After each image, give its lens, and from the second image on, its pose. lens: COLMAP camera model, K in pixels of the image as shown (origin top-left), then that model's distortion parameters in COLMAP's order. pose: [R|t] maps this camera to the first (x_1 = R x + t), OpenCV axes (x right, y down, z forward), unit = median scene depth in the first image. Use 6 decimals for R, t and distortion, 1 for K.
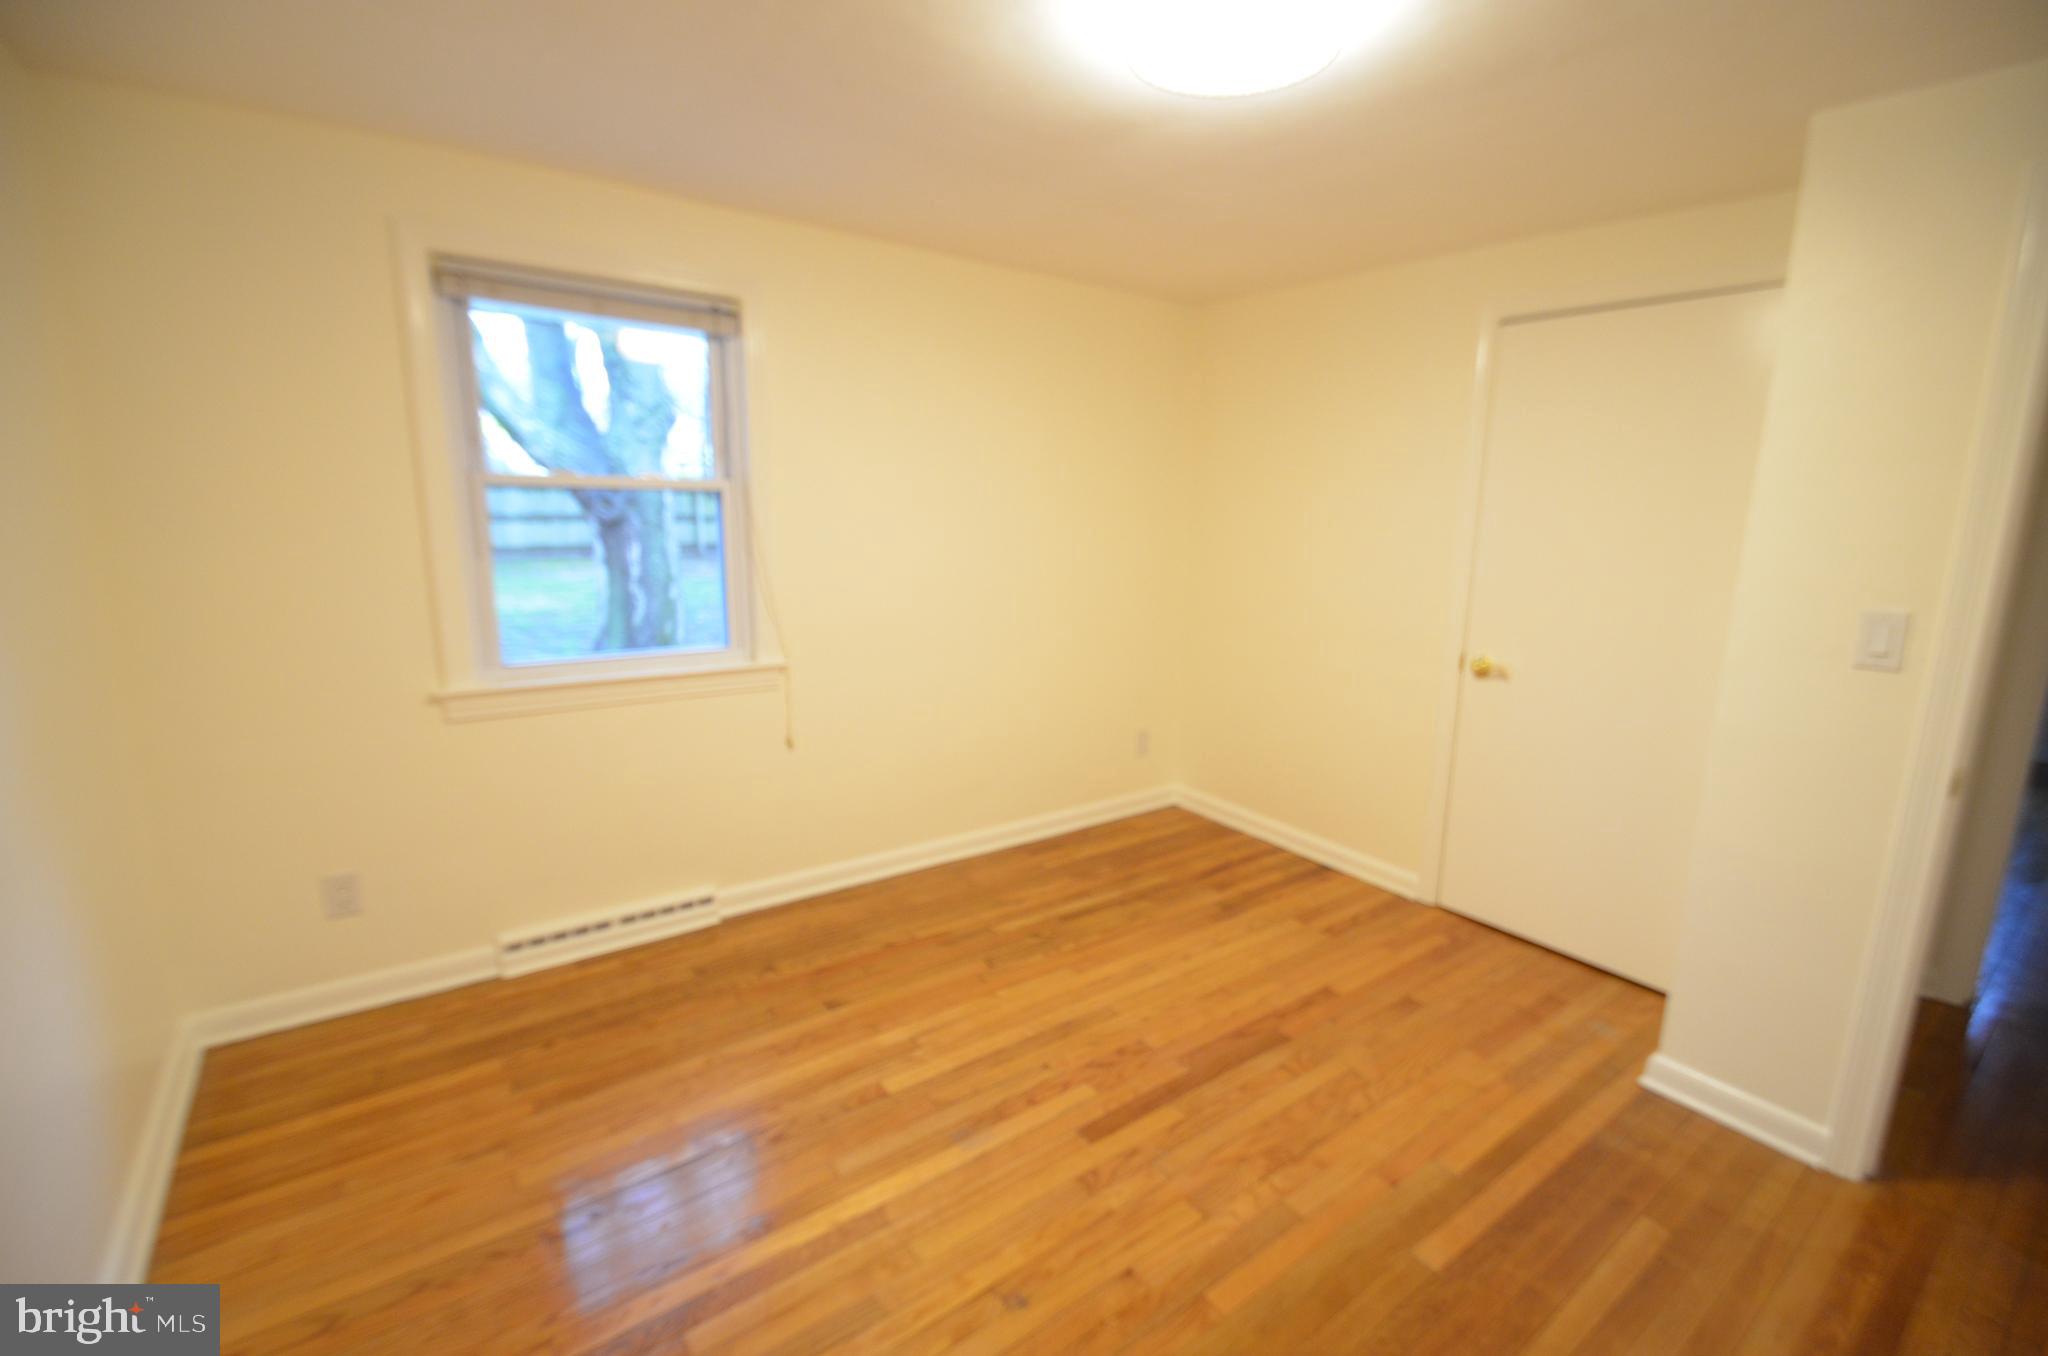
lens RADIAL K [[891.9, 0, 1029.8], [0, 891.9, 680.8], [0, 0, 1]] dist [0.014194, -0.016295]
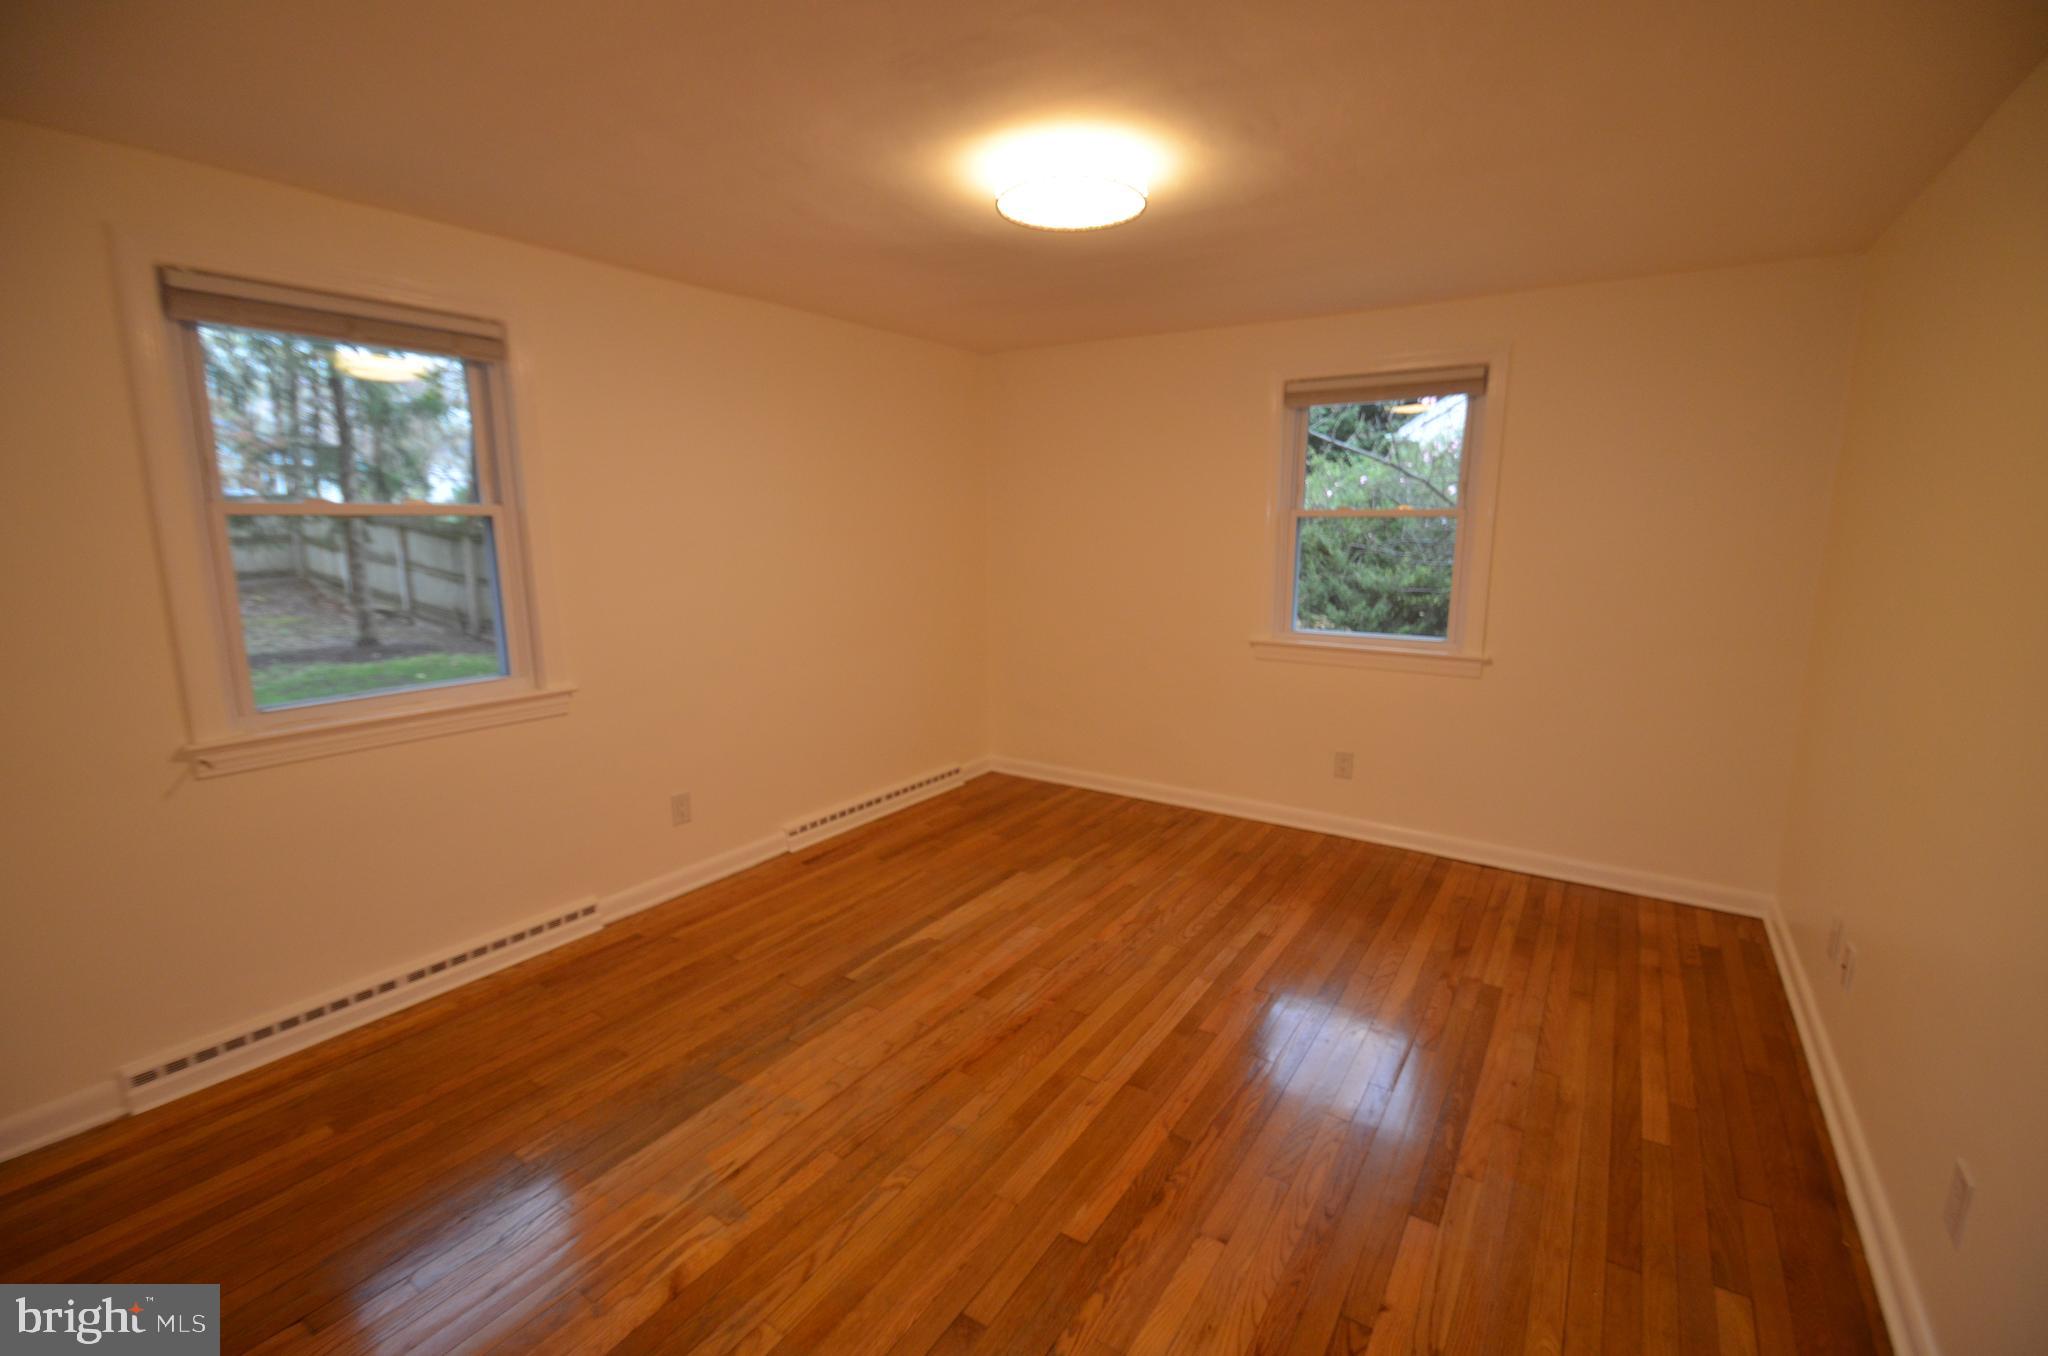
lens RADIAL K [[891.9, 0, 1029.8], [0, 891.9, 680.8], [0, 0, 1]] dist [0.014194, -0.016295]
pose [[0.940205, -0.084027, 0.330082, -0.133902], [0.088253, 0.996096, 0.002190, 0.014432], [-0.328978, 0.027072, 0.943950, -0.111575]]
